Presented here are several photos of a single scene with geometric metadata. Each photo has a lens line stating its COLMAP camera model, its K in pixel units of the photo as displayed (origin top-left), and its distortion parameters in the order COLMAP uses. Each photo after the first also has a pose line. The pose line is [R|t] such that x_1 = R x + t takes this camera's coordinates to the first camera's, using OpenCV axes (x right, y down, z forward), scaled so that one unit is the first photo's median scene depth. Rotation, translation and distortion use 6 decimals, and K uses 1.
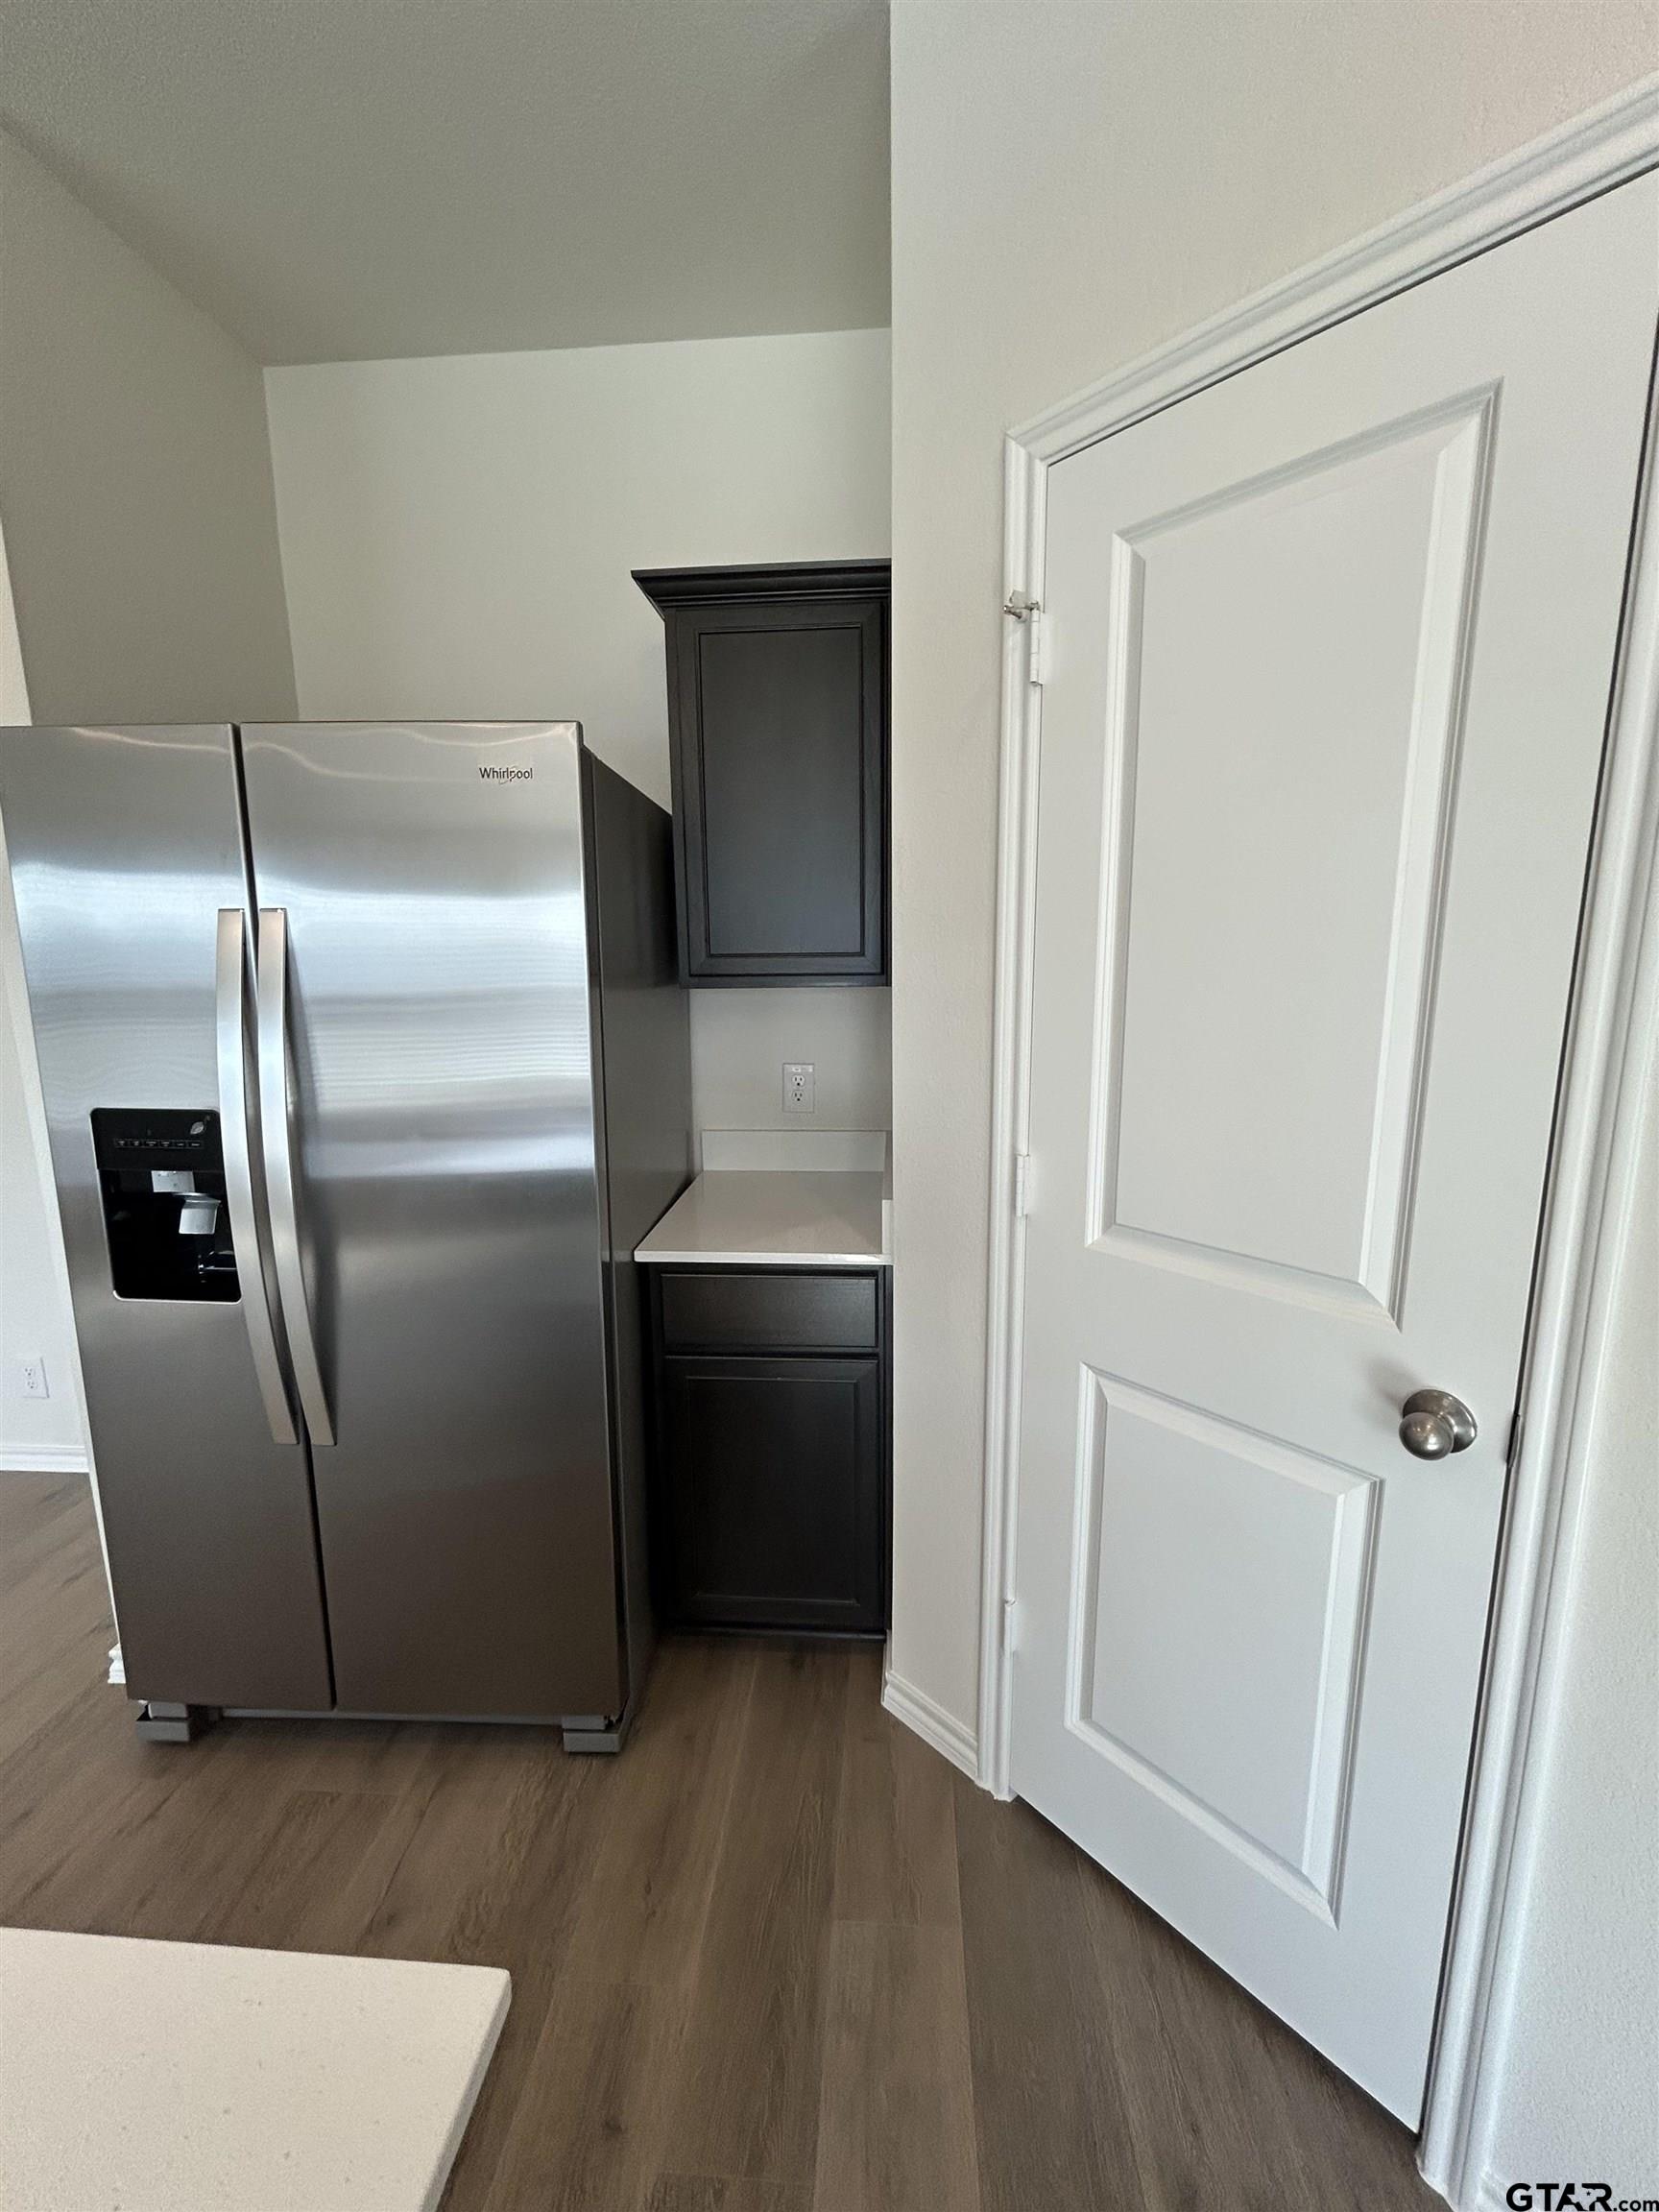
lens RADIAL K [[895.6, 0, 830.7], [0, 895.6, 1103.6], [0, 0, 1]] dist [-0.000311, 0.000245]
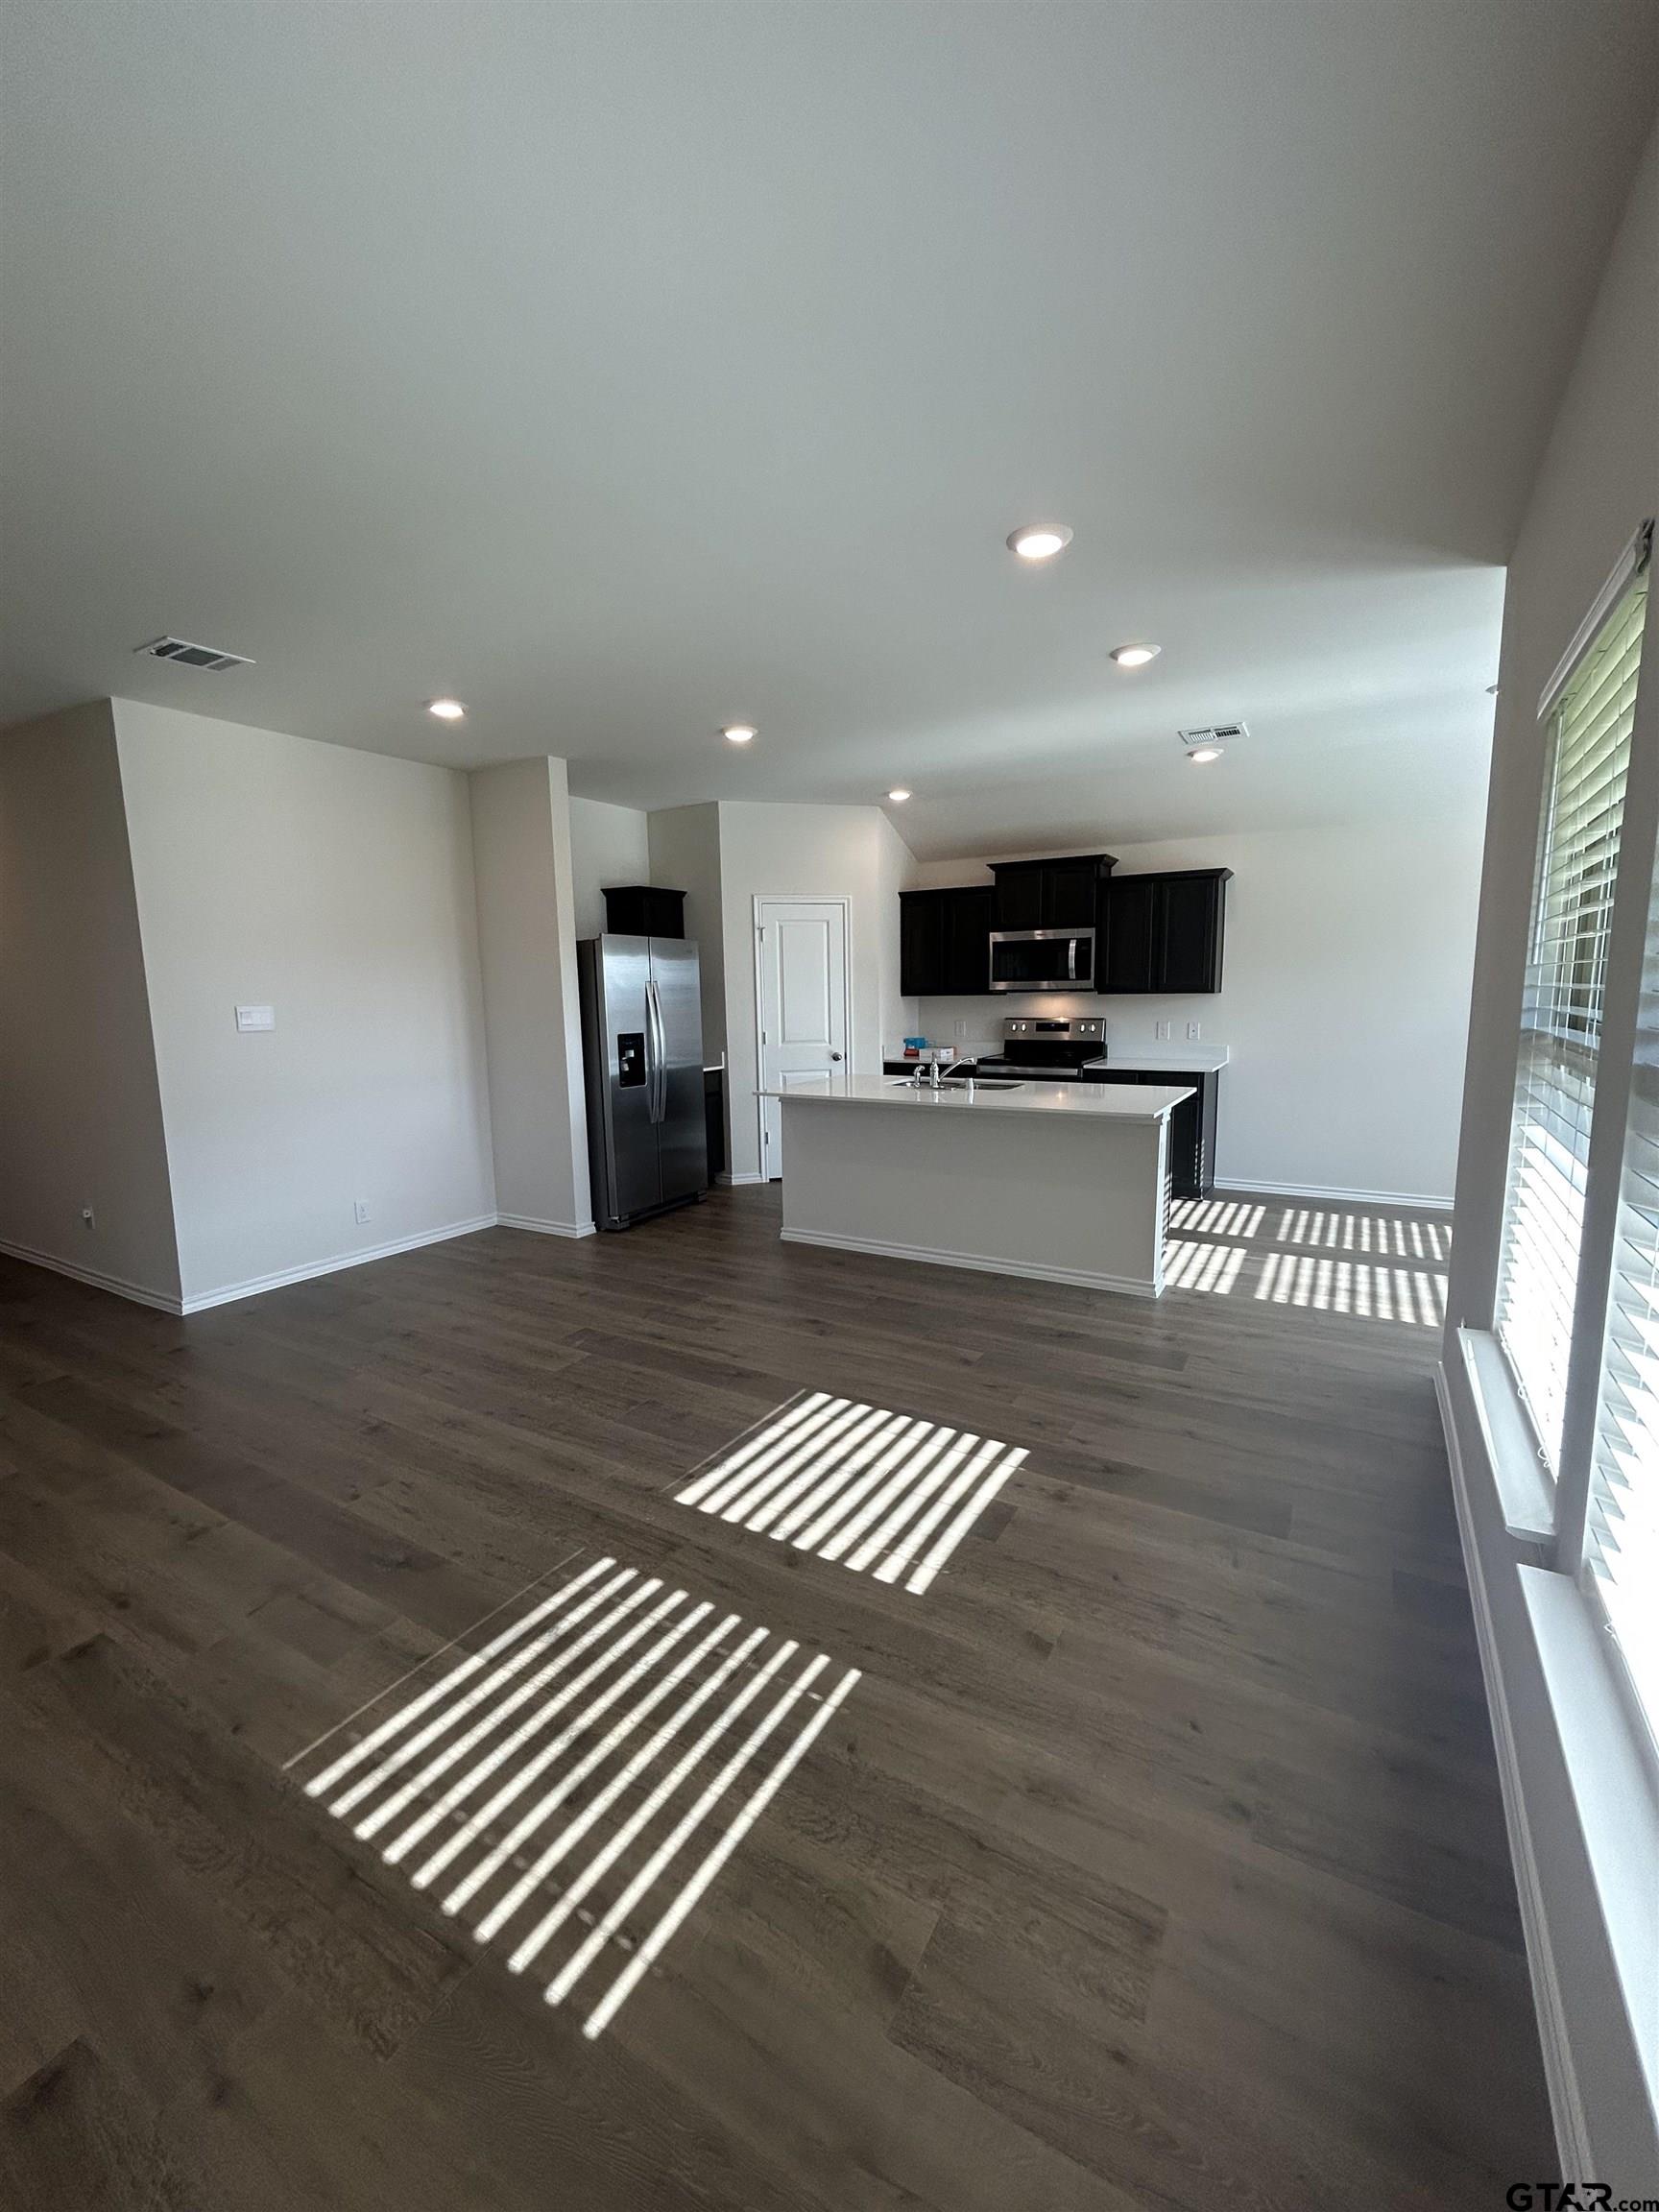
lens RADIAL K [[895.6, 0, 836.6], [0, 895.6, 1107.7], [0, 0, 1]] dist [-0.000311, 0.000245]
pose [[0.446845, -0.117697, 0.886835, -3.792246], [0.162082, 0.985553, 0.049131, 0.272491], [-0.879806, 0.121786, 0.459466, -1.472327]]
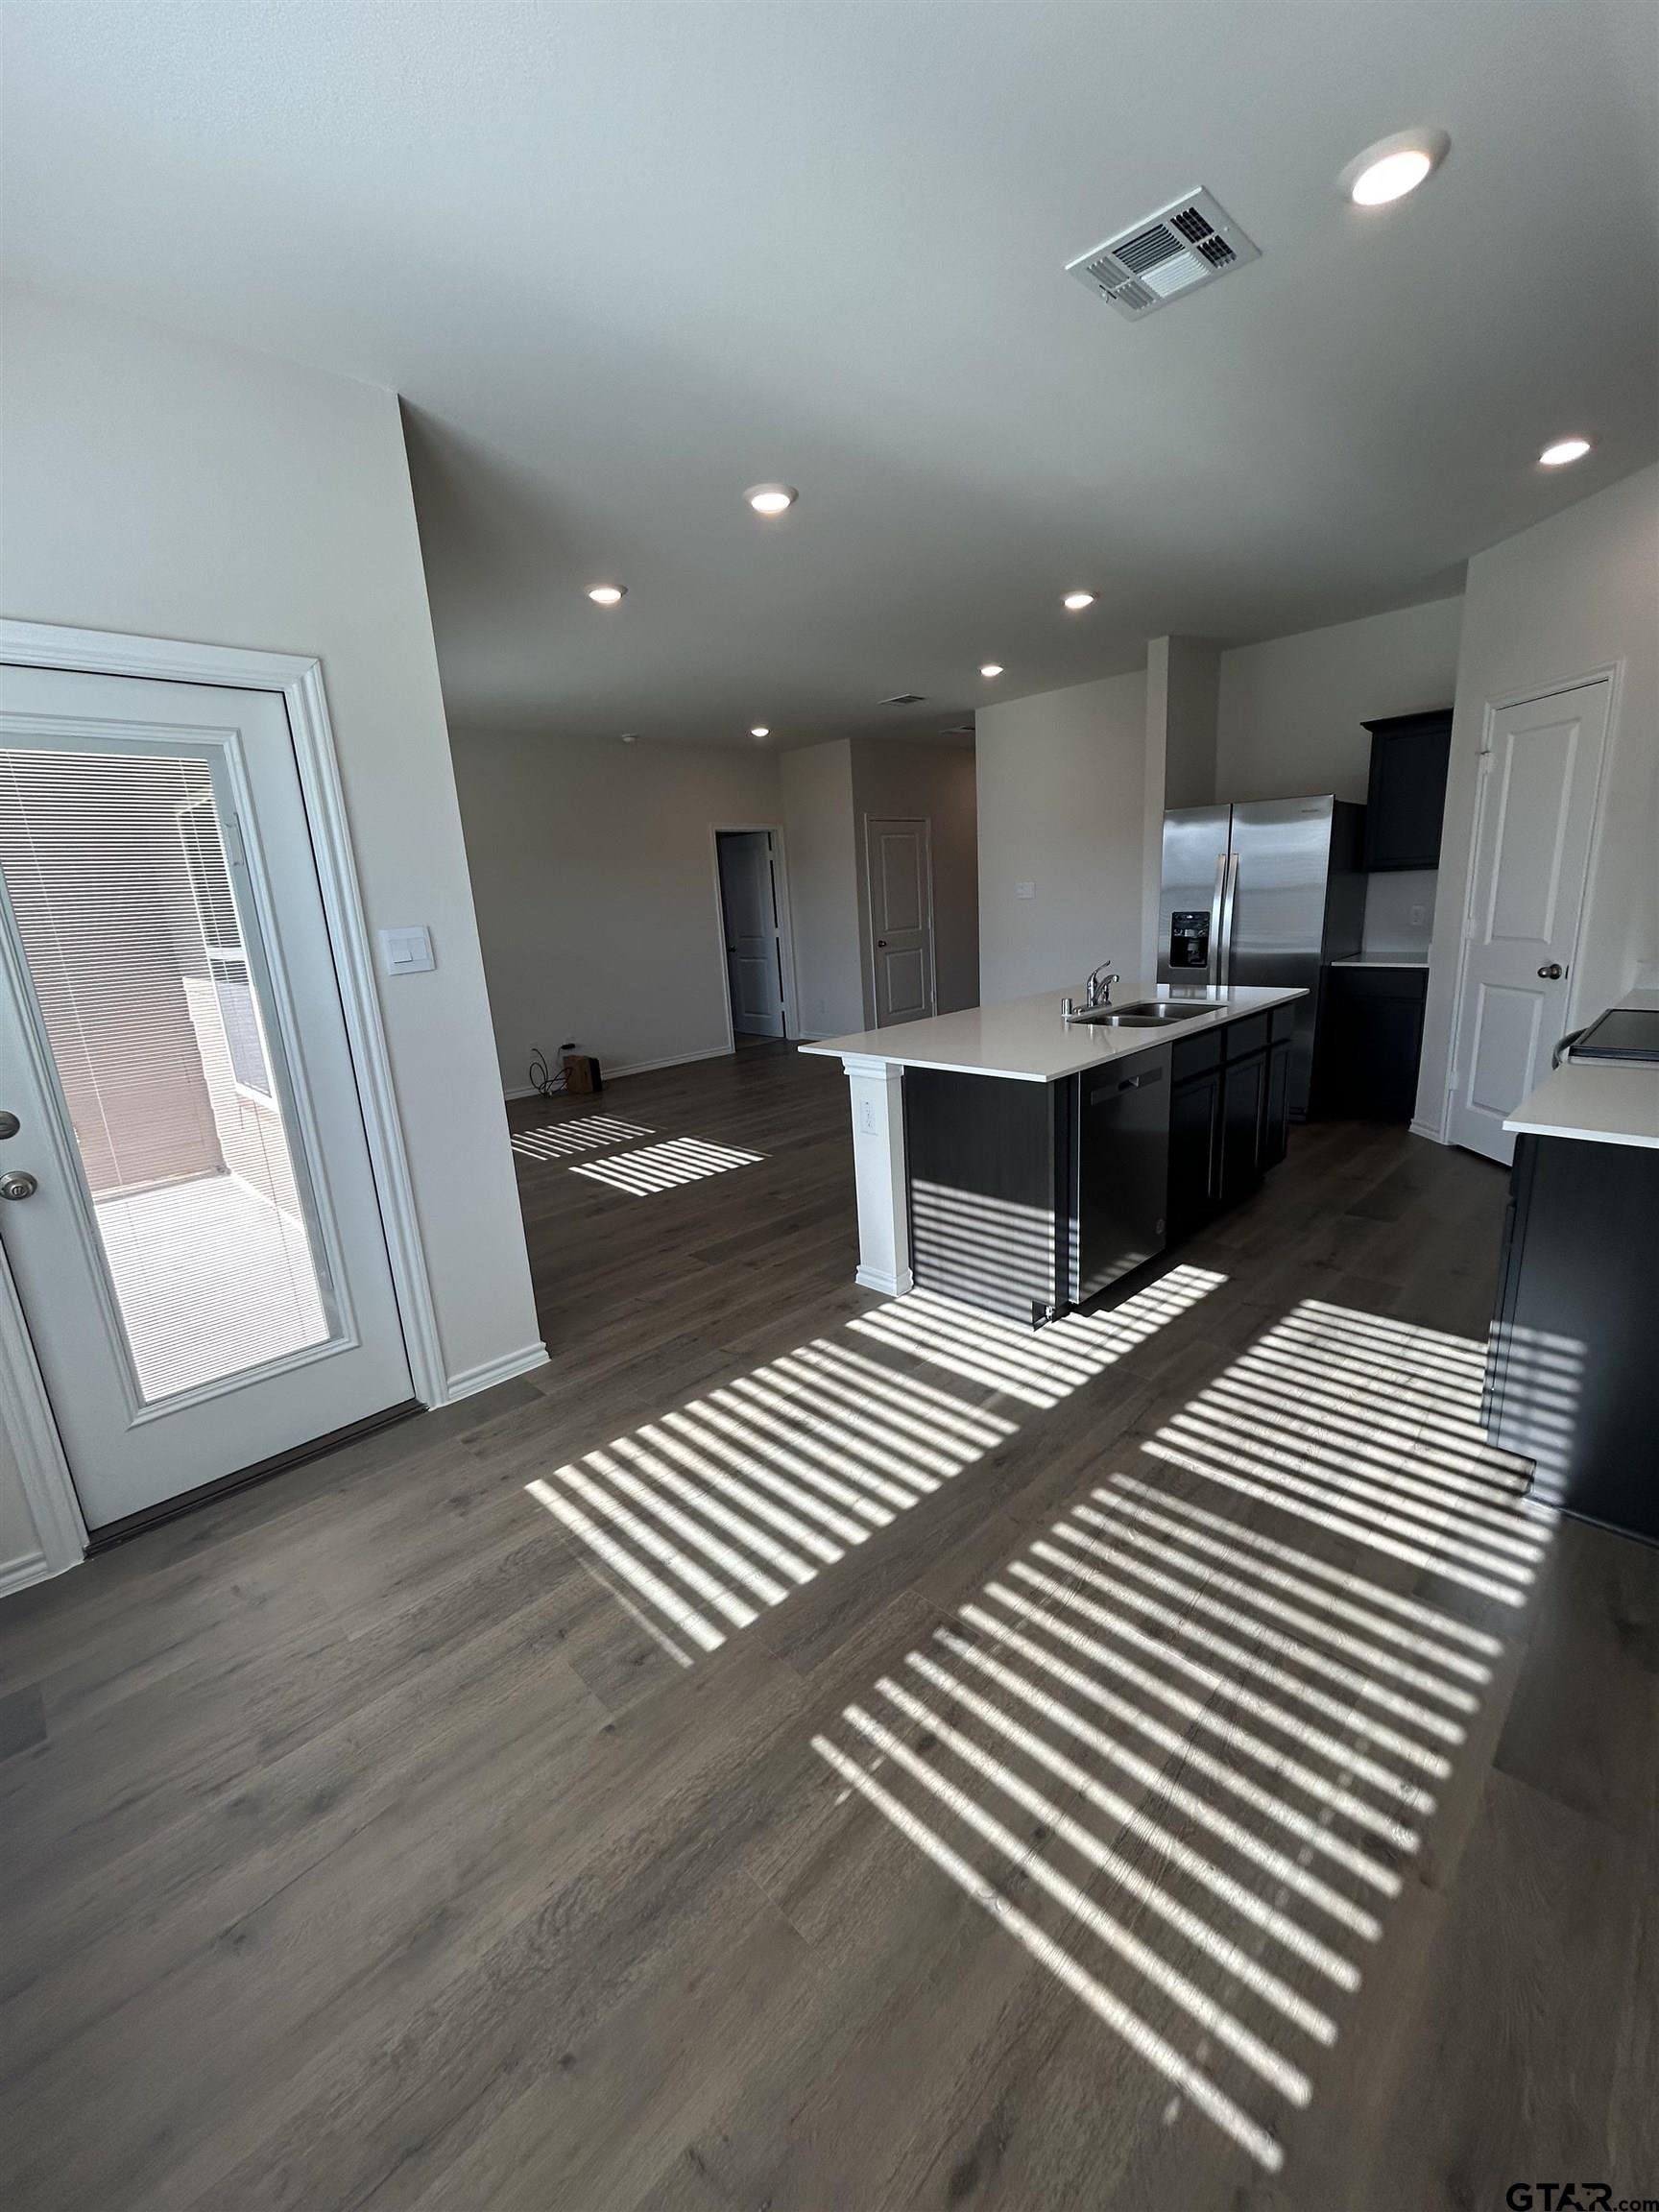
lens RADIAL K [[895.6, 0, 833.6], [0, 895.6, 1114.1], [0, 0, 1]] dist [-0.000311, 0.000245]
pose [[0.750079, 0.127182, -0.649005, 0.636697], [-0.059147, 0.990303, 0.125707, 0.453894], [0.658699, -0.055903, 0.750327, -2.783001]]
